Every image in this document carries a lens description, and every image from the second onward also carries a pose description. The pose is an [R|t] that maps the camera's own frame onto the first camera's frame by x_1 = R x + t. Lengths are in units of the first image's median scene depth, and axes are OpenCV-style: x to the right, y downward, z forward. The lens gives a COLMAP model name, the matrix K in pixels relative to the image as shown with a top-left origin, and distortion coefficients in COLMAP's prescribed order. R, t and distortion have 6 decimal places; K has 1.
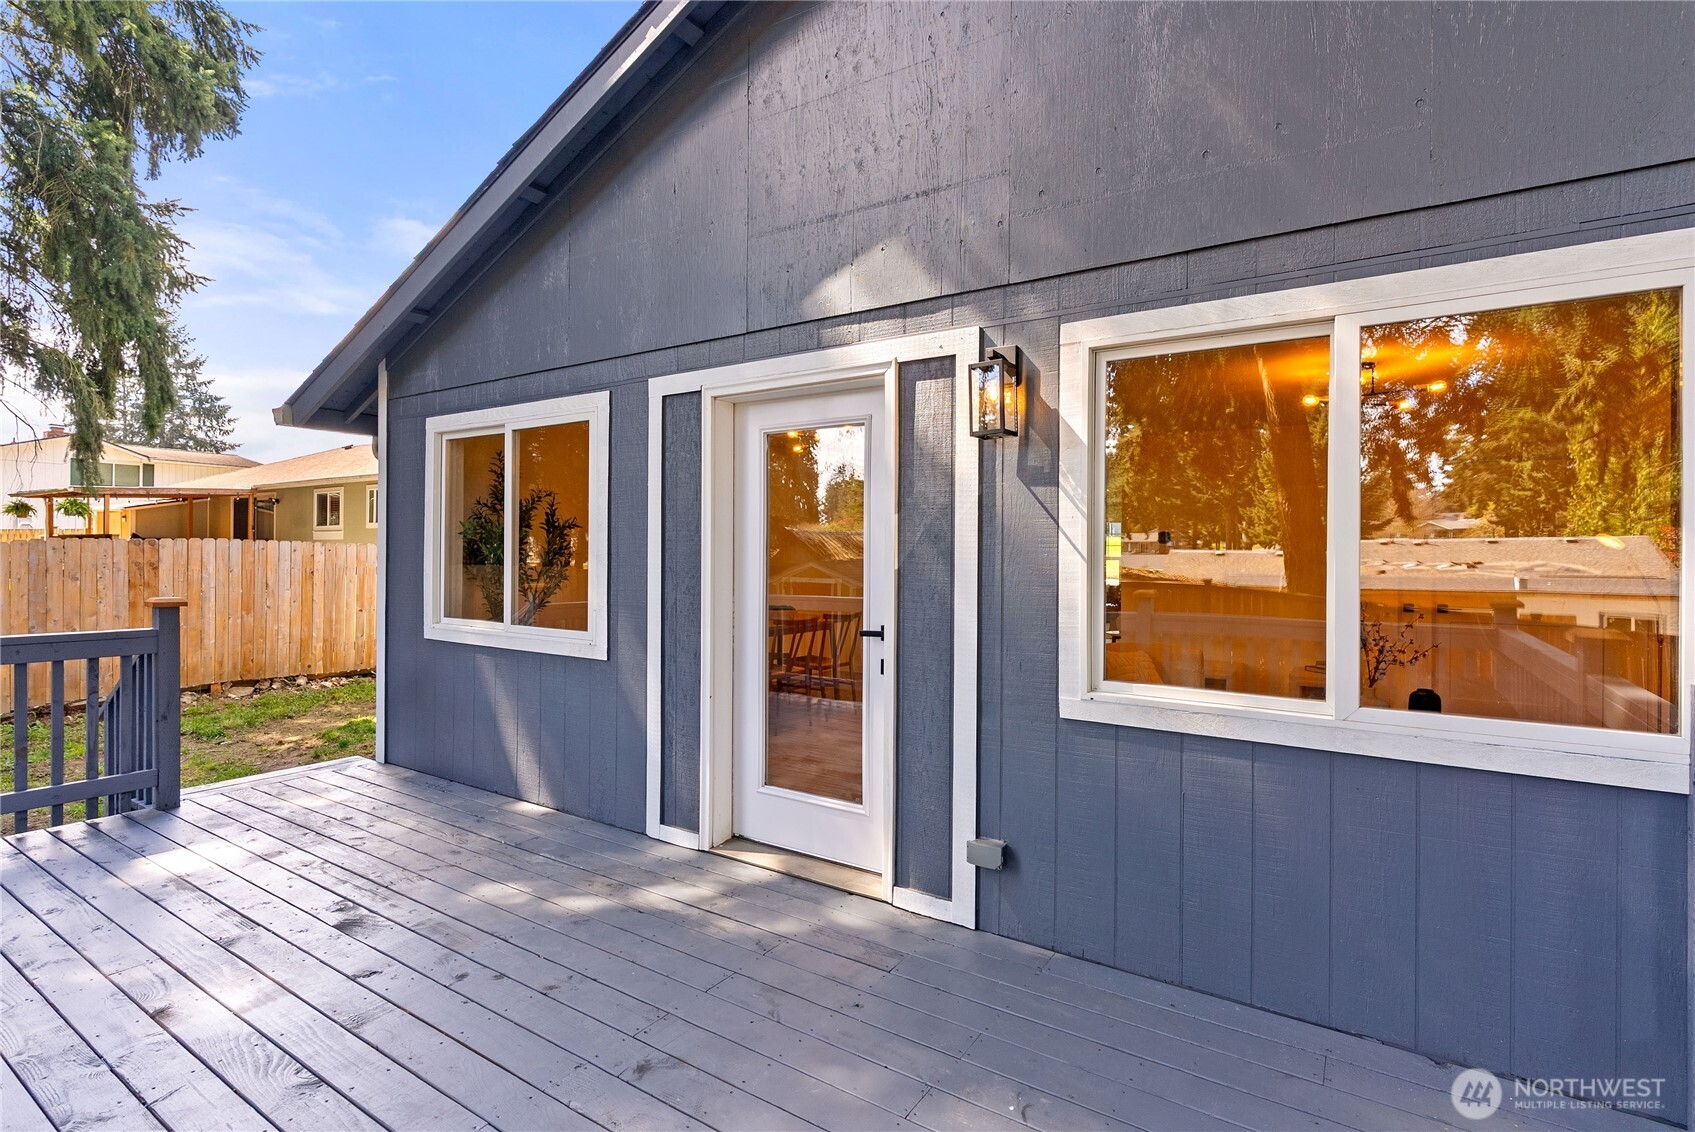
lens RADIAL K [[809.3, 0, 853.8], [0, 809.3, 557.3], [0, 0, 1]] dist [0.002304, 0.000468]
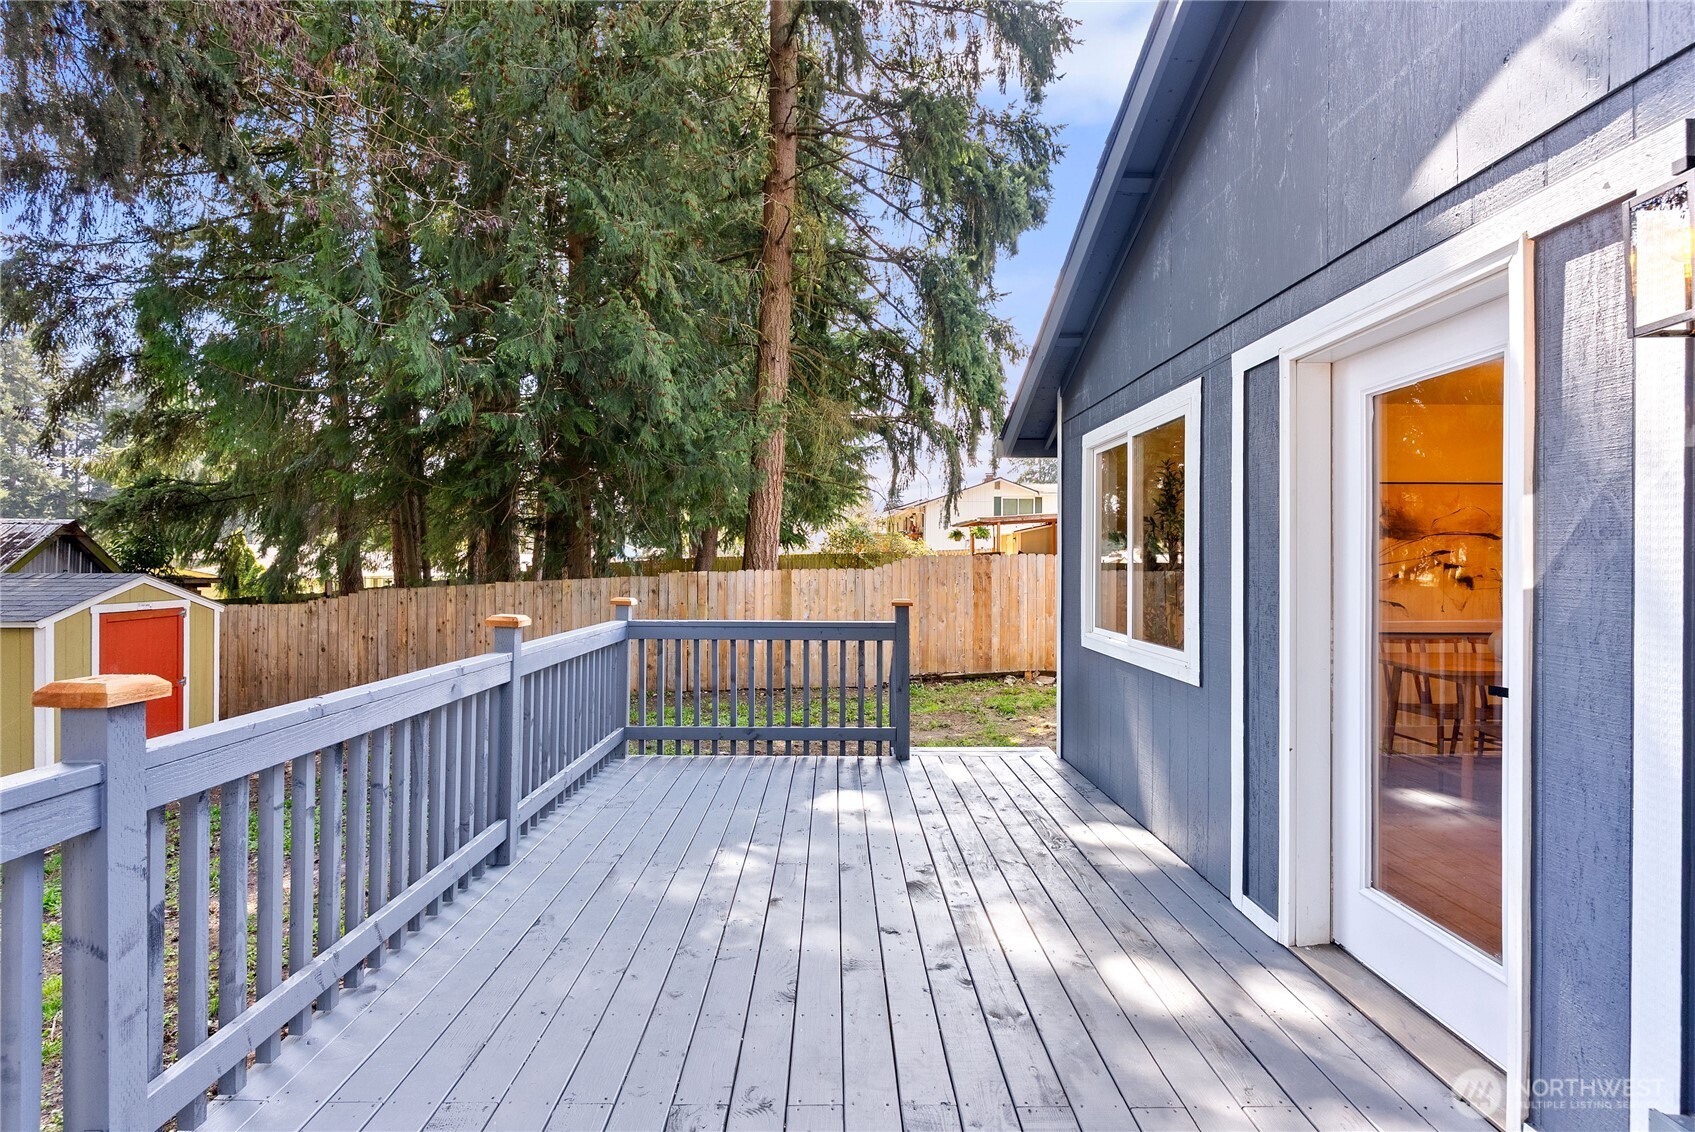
lens RADIAL K [[809.3, 0, 851.0], [0, 809.3, 565.4], [0, 0, 1]] dist [0.002304, 0.000468]
pose [[0.564800, -0.002075, -0.825225, 0.208259], [-0.002936, 0.999985, -0.004524, 0.001720], [0.825223, 0.004978, 0.564786, 0.202598]]
